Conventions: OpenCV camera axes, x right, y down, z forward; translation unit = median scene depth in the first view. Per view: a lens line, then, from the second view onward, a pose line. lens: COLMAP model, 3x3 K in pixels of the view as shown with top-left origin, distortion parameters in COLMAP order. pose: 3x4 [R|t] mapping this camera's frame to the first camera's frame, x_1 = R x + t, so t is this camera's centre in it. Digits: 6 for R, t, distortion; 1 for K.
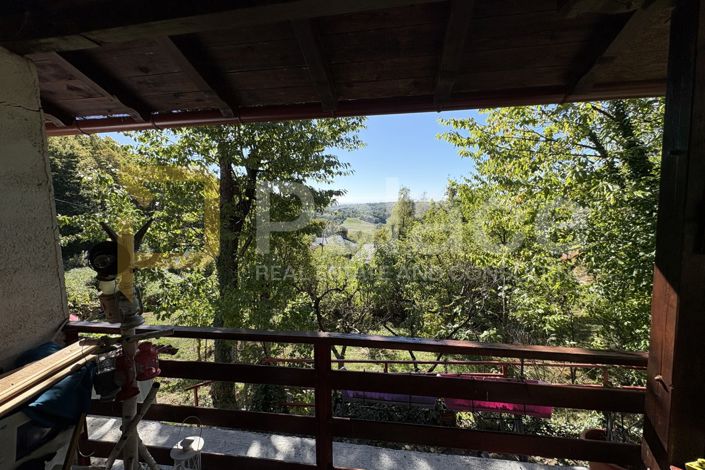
lens RADIAL K [[280.7, 0, 355.3], [0, 280.7, 234.2], [0, 0, 1]] dist [-0.000217, 0.000405]
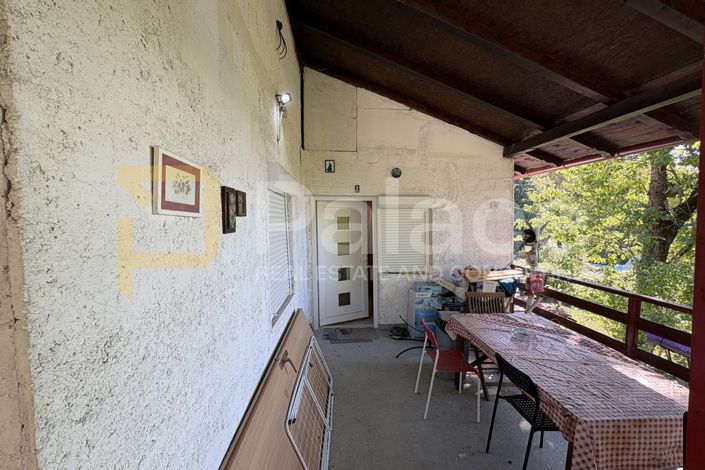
lens RADIAL K [[280.7, 0, 353.7], [0, 280.7, 231.7], [0, 0, 1]] dist [-0.000217, 0.000405]
pose [[0.235480, 0.064890, -0.969710, 0.690778], [-0.087255, 0.995151, 0.045403, 0.044283], [0.967954, 0.073921, 0.240000, -0.652014]]
